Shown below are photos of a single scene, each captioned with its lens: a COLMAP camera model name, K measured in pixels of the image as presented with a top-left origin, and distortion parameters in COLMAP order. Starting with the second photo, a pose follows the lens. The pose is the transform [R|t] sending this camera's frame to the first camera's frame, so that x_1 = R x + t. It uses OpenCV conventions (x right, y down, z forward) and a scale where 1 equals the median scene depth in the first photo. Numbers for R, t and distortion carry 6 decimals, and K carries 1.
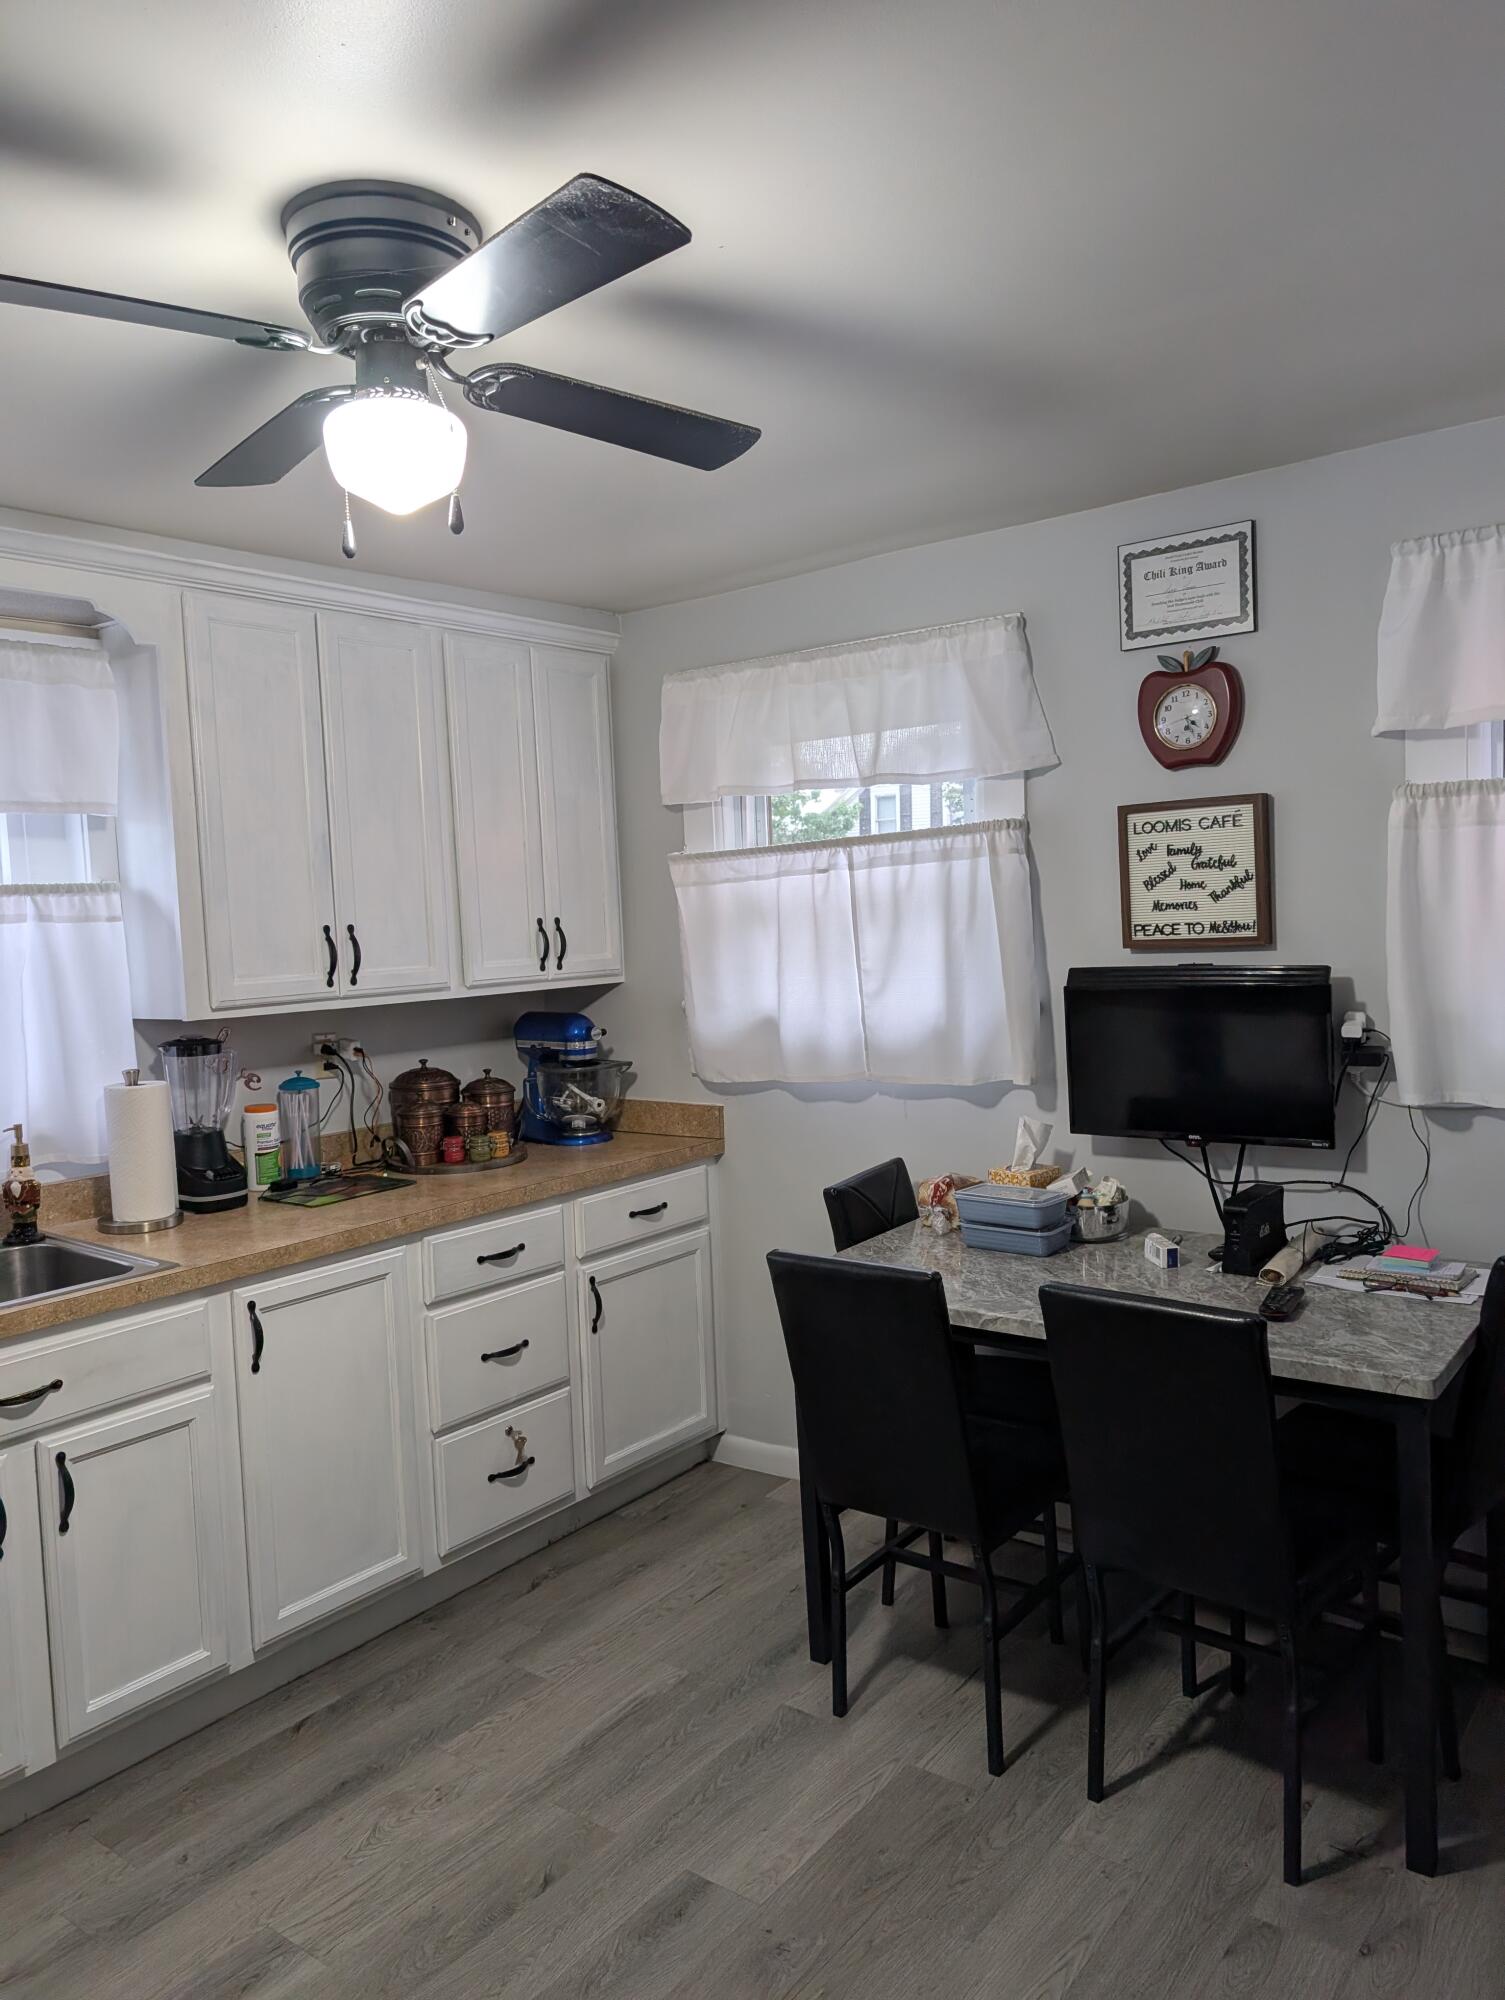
lens RADIAL K [[1473.7, 0, 736.9], [0, 1473.7, 1019.7], [0, 0, 1]] dist [0.035373, -0.022141]
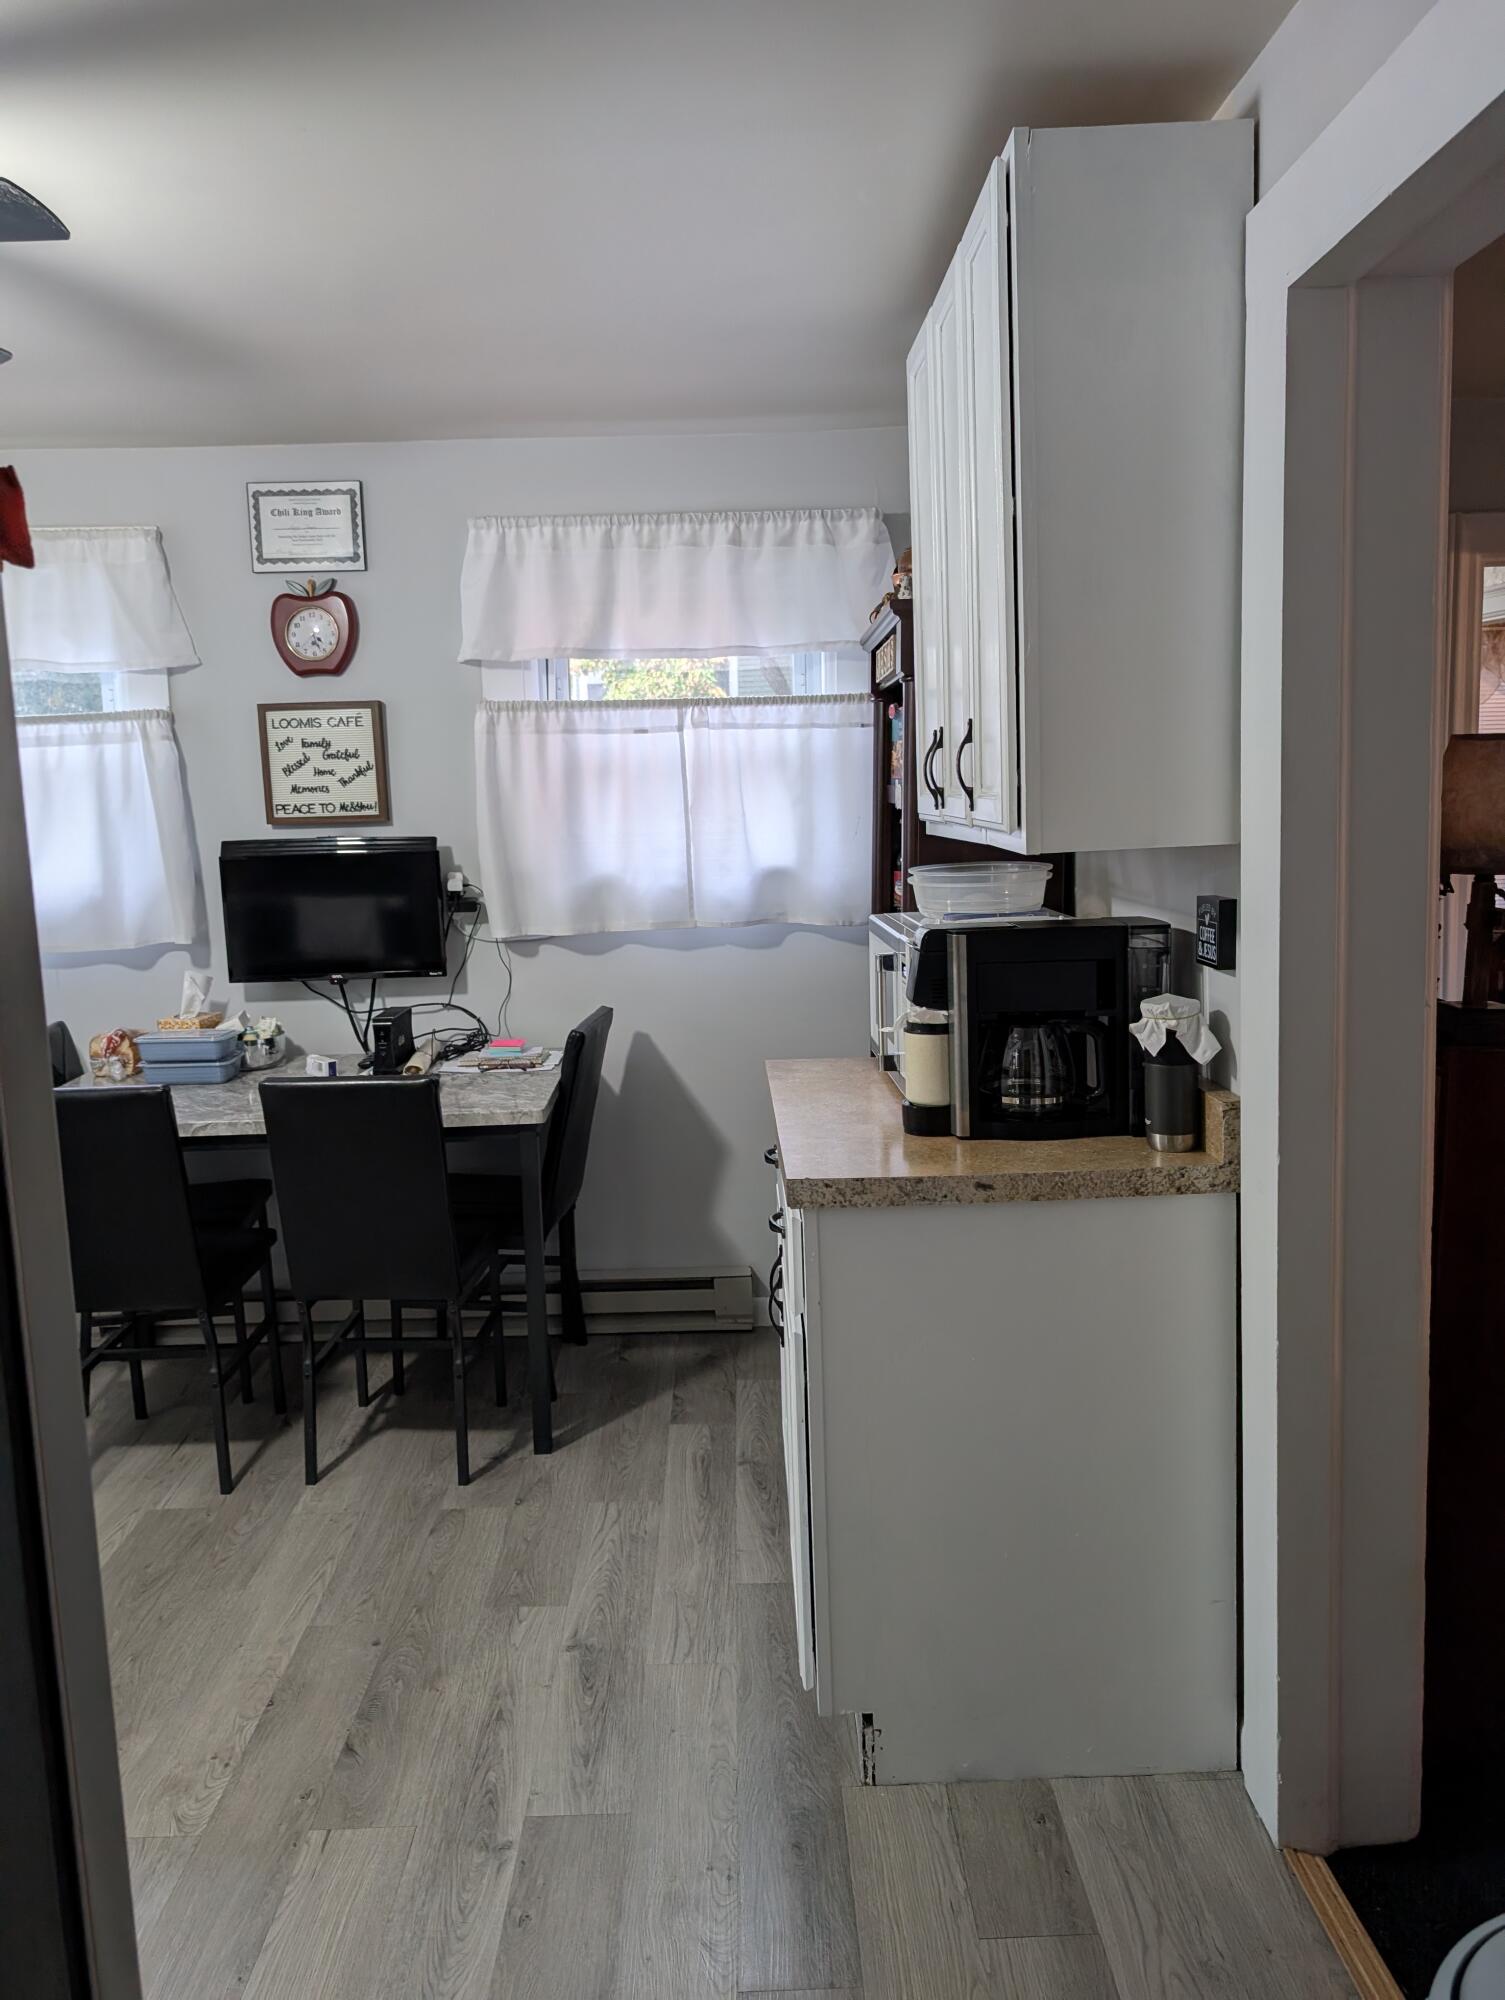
lens RADIAL K [[1473.7, 0, 750.0], [0, 1473.7, 992.6], [0, 0, 1]] dist [0.035373, -0.022141]
pose [[0.784259, -0.061118, 0.617415, -0.190693], [0.038657, 0.998016, 0.049690, 0.045548], [-0.619228, -0.015103, 0.785066, -0.193575]]
